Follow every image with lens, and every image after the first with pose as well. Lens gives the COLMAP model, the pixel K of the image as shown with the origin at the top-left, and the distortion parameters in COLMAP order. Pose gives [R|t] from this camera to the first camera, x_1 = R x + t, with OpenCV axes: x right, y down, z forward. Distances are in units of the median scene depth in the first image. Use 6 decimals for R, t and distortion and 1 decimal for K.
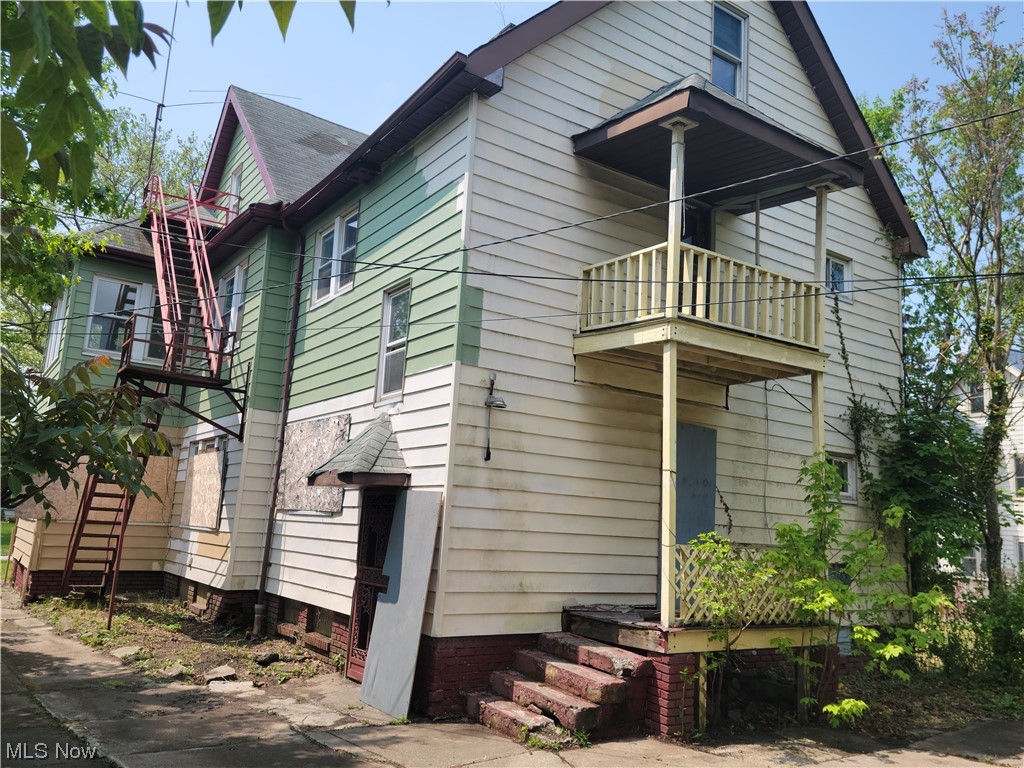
lens RADIAL K [[806.9, 0, 550.9], [0, 806.9, 371.3], [0, 0, 1]] dist [0.089626, -0.099682]
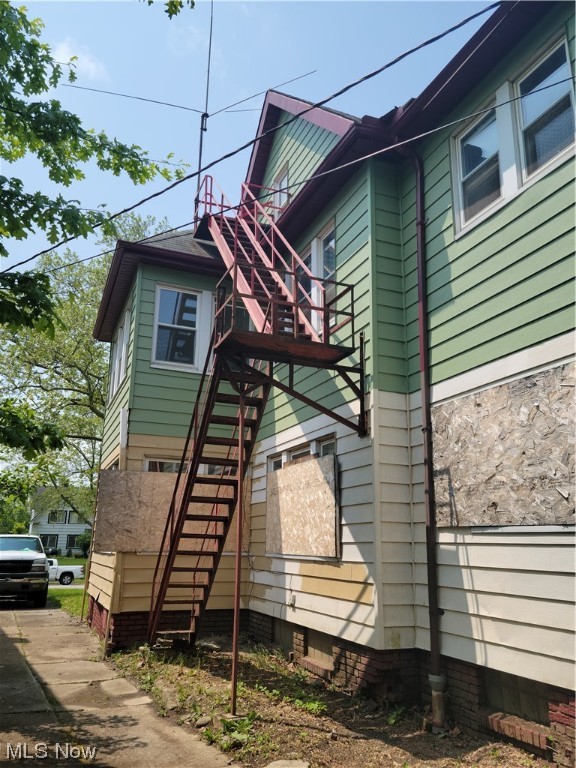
lens RADIAL K [[605.2, 0, 293.9], [0, 605.2, 387.1], [0, 0, 1]] dist [0.089626, -0.099682]
pose [[0.970727, -0.089677, -0.222817, -0.301724], [0.072713, 0.993875, -0.083222, 0.079134], [0.228915, 0.064585, 0.971302, 0.429812]]
